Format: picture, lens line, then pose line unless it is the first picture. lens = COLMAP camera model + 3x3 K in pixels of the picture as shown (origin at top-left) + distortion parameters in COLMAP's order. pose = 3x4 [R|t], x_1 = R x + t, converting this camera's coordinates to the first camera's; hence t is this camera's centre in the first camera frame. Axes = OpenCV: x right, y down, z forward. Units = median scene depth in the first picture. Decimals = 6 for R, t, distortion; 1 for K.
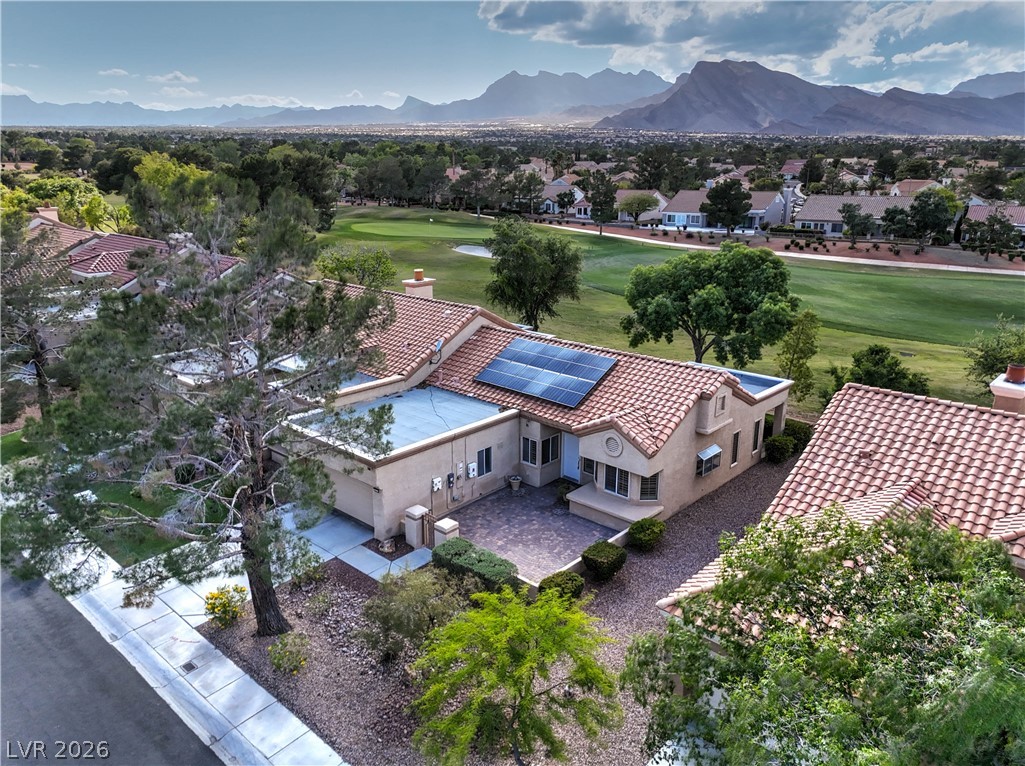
lens RADIAL K [[757.2, 0, 518.2], [0, 757.2, 383.6], [0, 0, 1]] dist [0.099989, -0.059887]
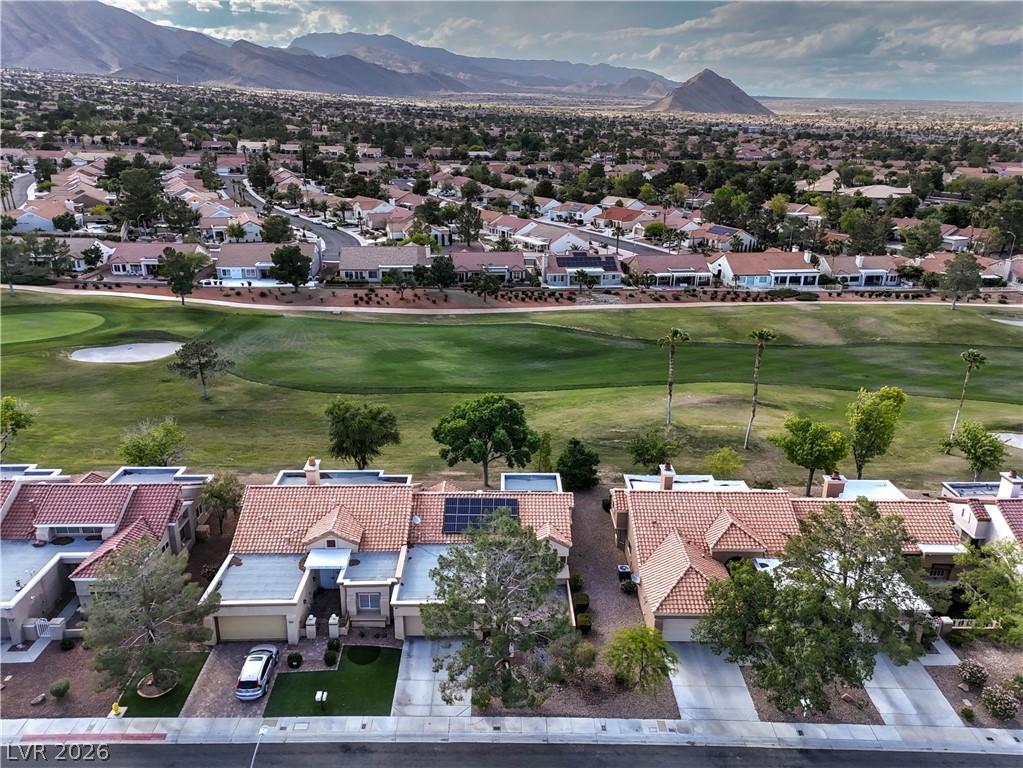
lens RADIAL K [[755.7, 0, 517.2], [0, 755.7, 384.6], [0, 0, 1]] dist [0.099989, -0.059887]
pose [[0.733451, -0.223451, 0.641965, -0.256159], [0.180454, 0.974544, 0.133041, -0.140771], [-0.655351, 0.018266, 0.755103, -0.113892]]
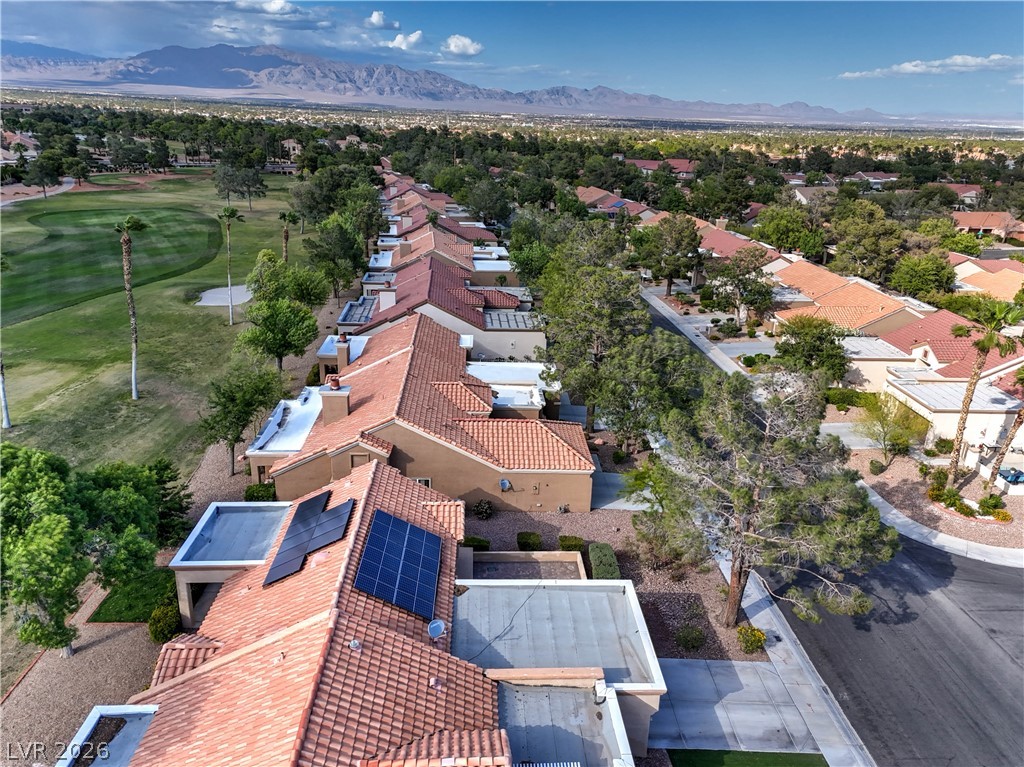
lens RADIAL K [[755.2, 0, 516.7], [0, 755.2, 381.1], [0, 0, 1]] dist [0.064472, -0.009691]
pose [[-0.697252, -0.268391, 0.664685, -0.159807], [0.166886, 0.841003, 0.514649, -0.169284], [-0.697129, 0.469767, -0.541600, 0.331013]]
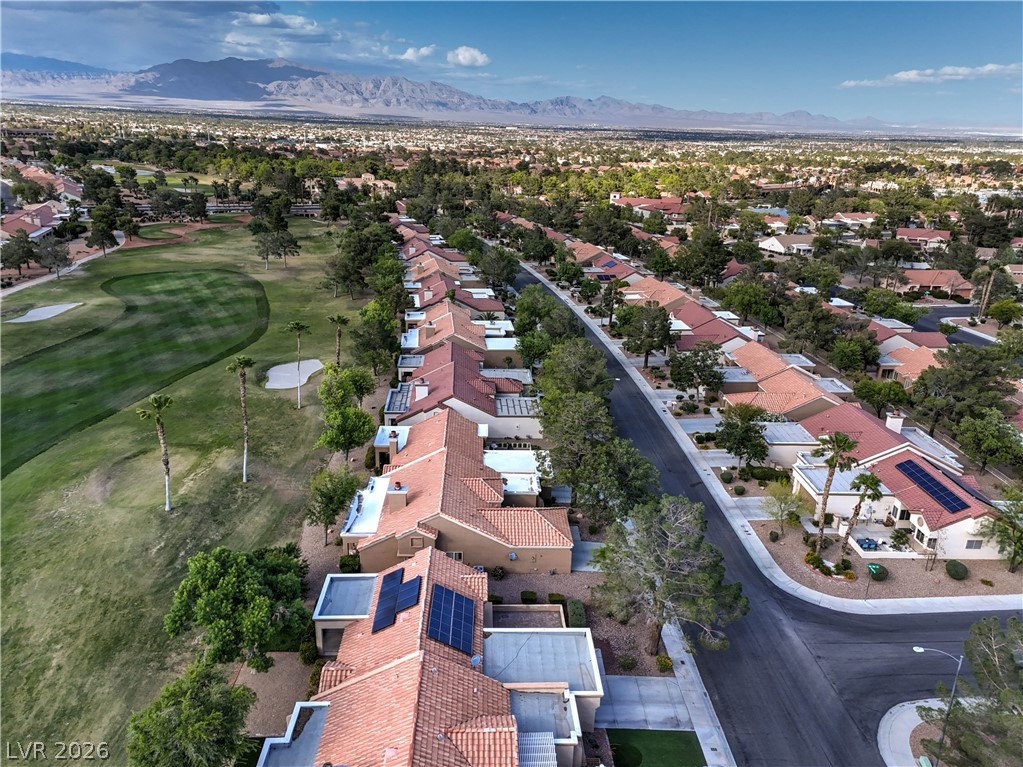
lens RADIAL K [[745.4, 0, 515.3], [0, 745.4, 383.0], [0, 0, 1]] dist [0.065167, -0.004784]
pose [[-0.692016, -0.262034, 0.672645, -0.249720], [0.173232, 0.844287, 0.507119, -0.306476], [-0.700788, 0.467459, -0.538868, 0.386608]]
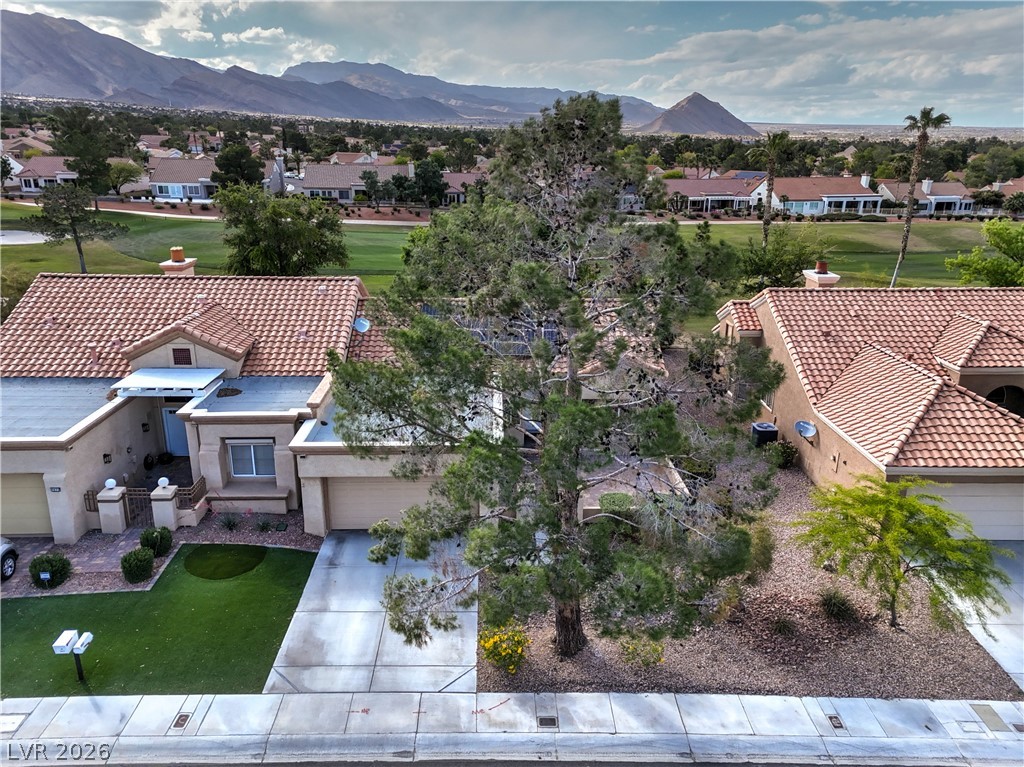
lens RADIAL K [[755.2, 0, 516.7], [0, 755.2, 381.1], [0, 0, 1]] dist [0.064472, -0.009691]
pose [[0.725619, -0.203511, 0.657313, -0.147896], [0.184081, 0.977857, 0.099545, -0.010827], [-0.663017, 0.048766, 0.747014, 0.067393]]
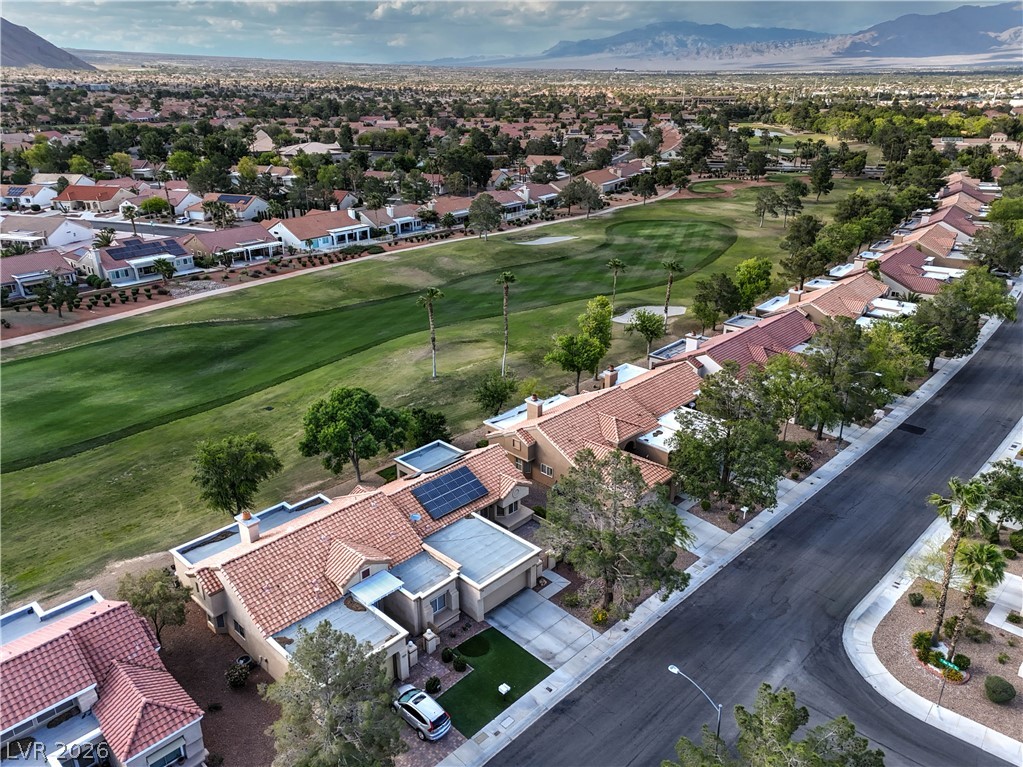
lens RADIAL K [[755.7, 0, 517.2], [0, 755.7, 384.1], [0, 0, 1]] dist [0.099989, -0.059887]
pose [[0.040837, -0.382453, 0.923072, -0.404588], [0.284507, 0.890050, 0.356185, -0.223330], [-0.957804, 0.248075, 0.145158, 0.126788]]
